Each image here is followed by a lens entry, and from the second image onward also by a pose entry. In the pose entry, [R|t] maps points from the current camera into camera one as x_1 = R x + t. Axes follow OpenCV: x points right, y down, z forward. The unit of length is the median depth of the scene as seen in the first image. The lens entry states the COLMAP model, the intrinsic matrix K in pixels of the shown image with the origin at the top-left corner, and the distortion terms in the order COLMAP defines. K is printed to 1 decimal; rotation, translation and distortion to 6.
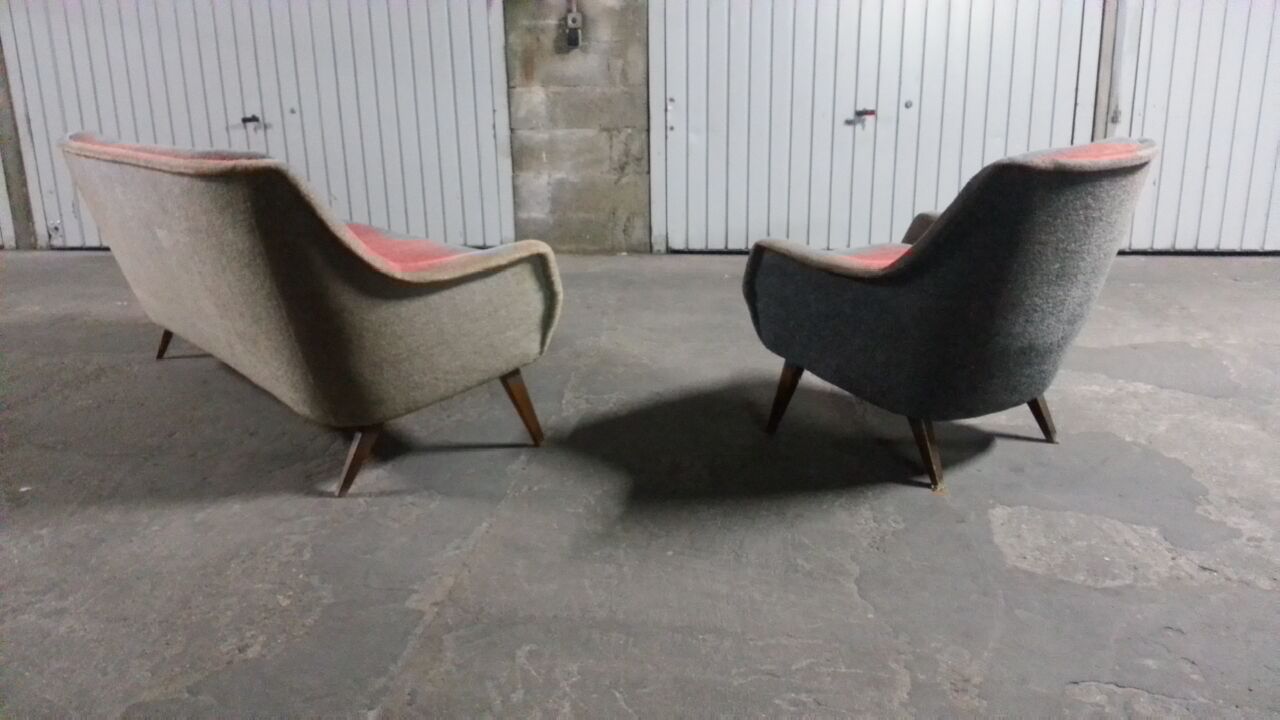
lens RADIAL K [[1046.9, 0, 620.9], [0, 1046.9, 357.7], [0, 0, 1]] dist [0.115804, -0.215398]
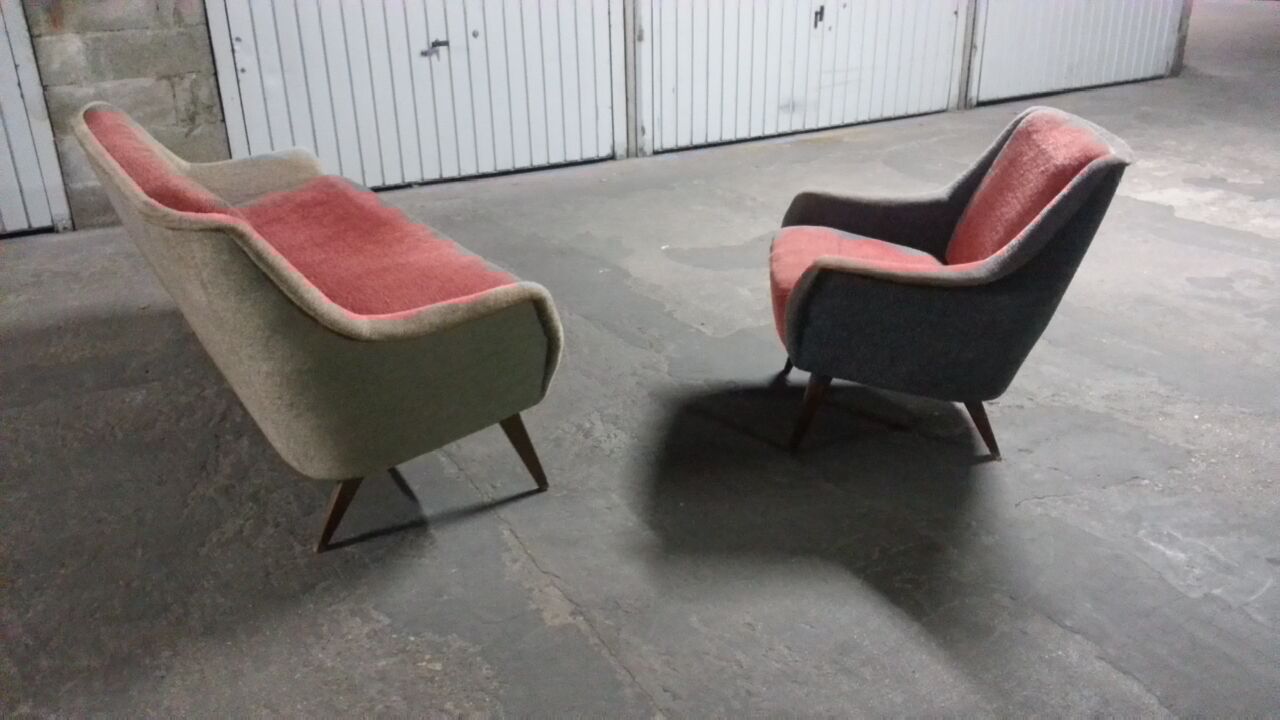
lens RADIAL K [[1046.9, 0, 620.9], [0, 1046.9, 357.7], [0, 0, 1]] dist [0.115804, -0.215398]
pose [[0.817010, -0.223100, 0.531715, -0.470352], [0.164486, 0.973977, 0.155925, -0.129771], [-0.552665, -0.039932, 0.832446, 0.069286]]
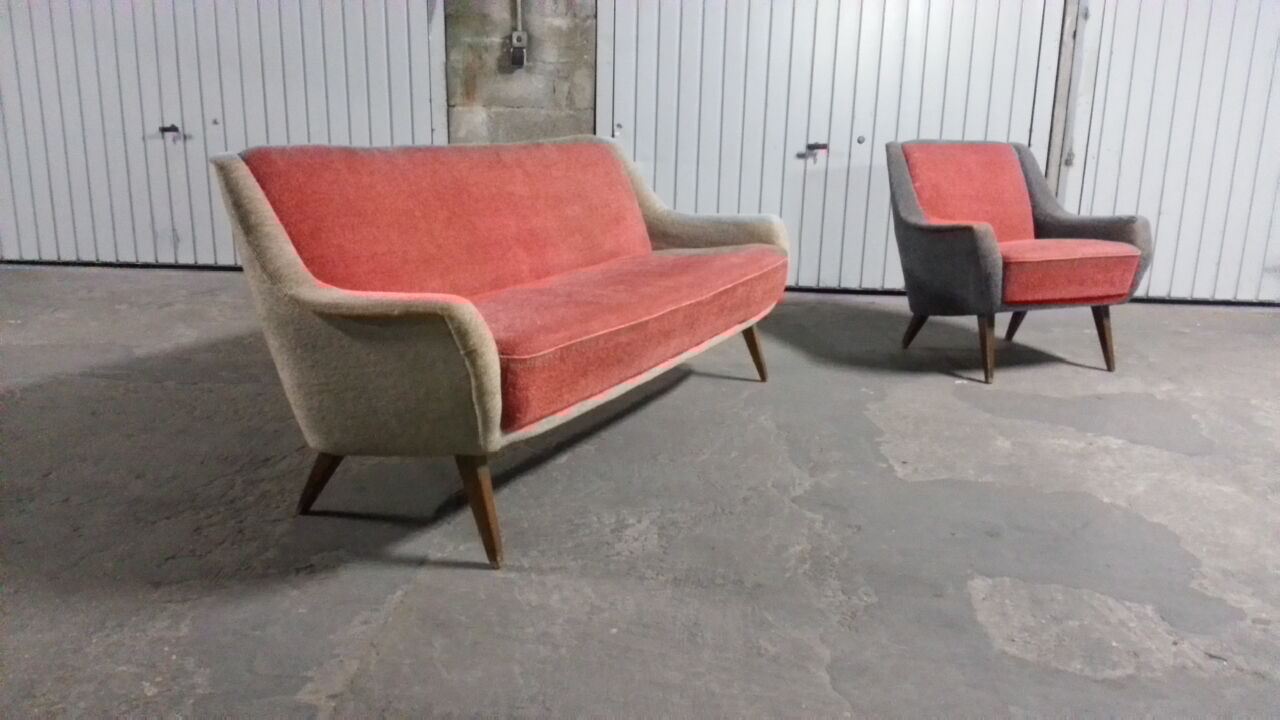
lens RADIAL K [[1043.1, 0, 621.3], [0, 1043.1, 352.8], [0, 0, 1]] dist [0.117442, -0.211271]
pose [[0.997850, 0.025722, 0.060280, -0.004359], [-0.023729, 0.999156, -0.033539, -0.011337], [-0.061092, 0.032037, 0.997618, 0.104081]]
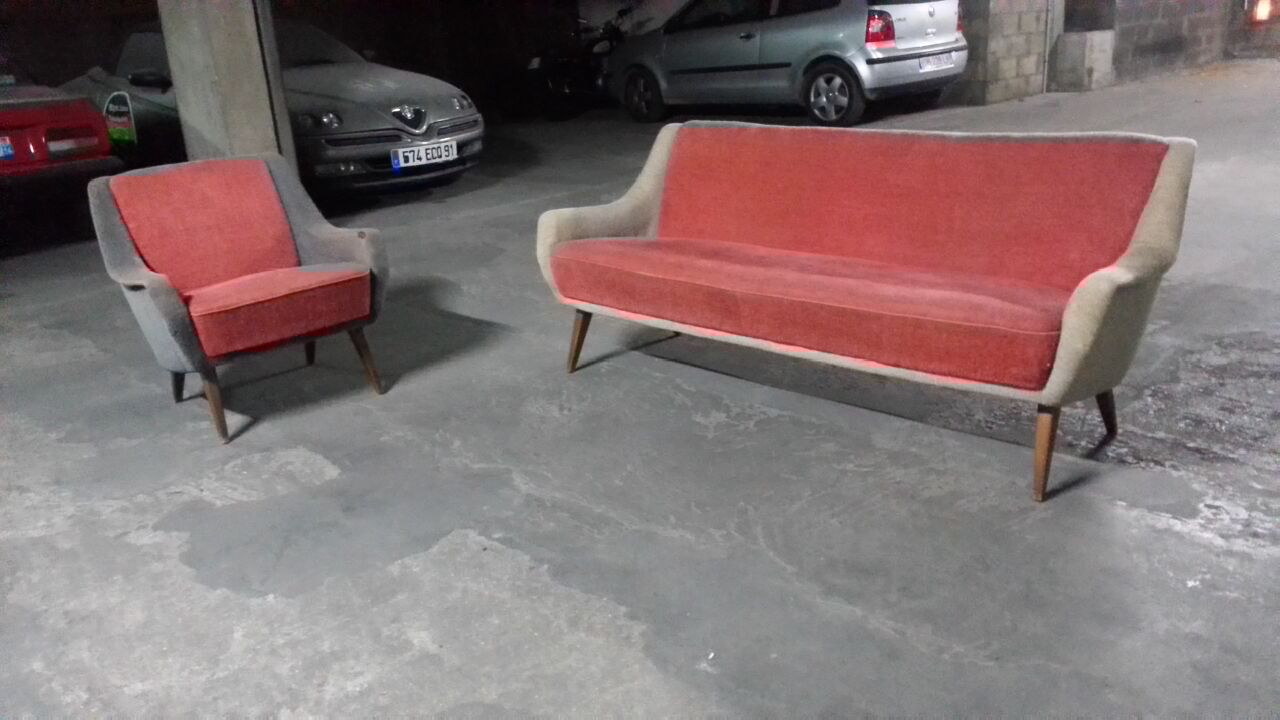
lens RADIAL K [[1046.9, 0, 620.9], [0, 1046.9, 357.7], [0, 0, 1]] dist [0.115804, -0.215398]
pose [[-0.632901, 0.299906, -0.713788, 0.887763], [-0.125809, 0.869839, 0.477025, -0.557392], [0.763943, 0.391710, -0.512791, 1.647586]]
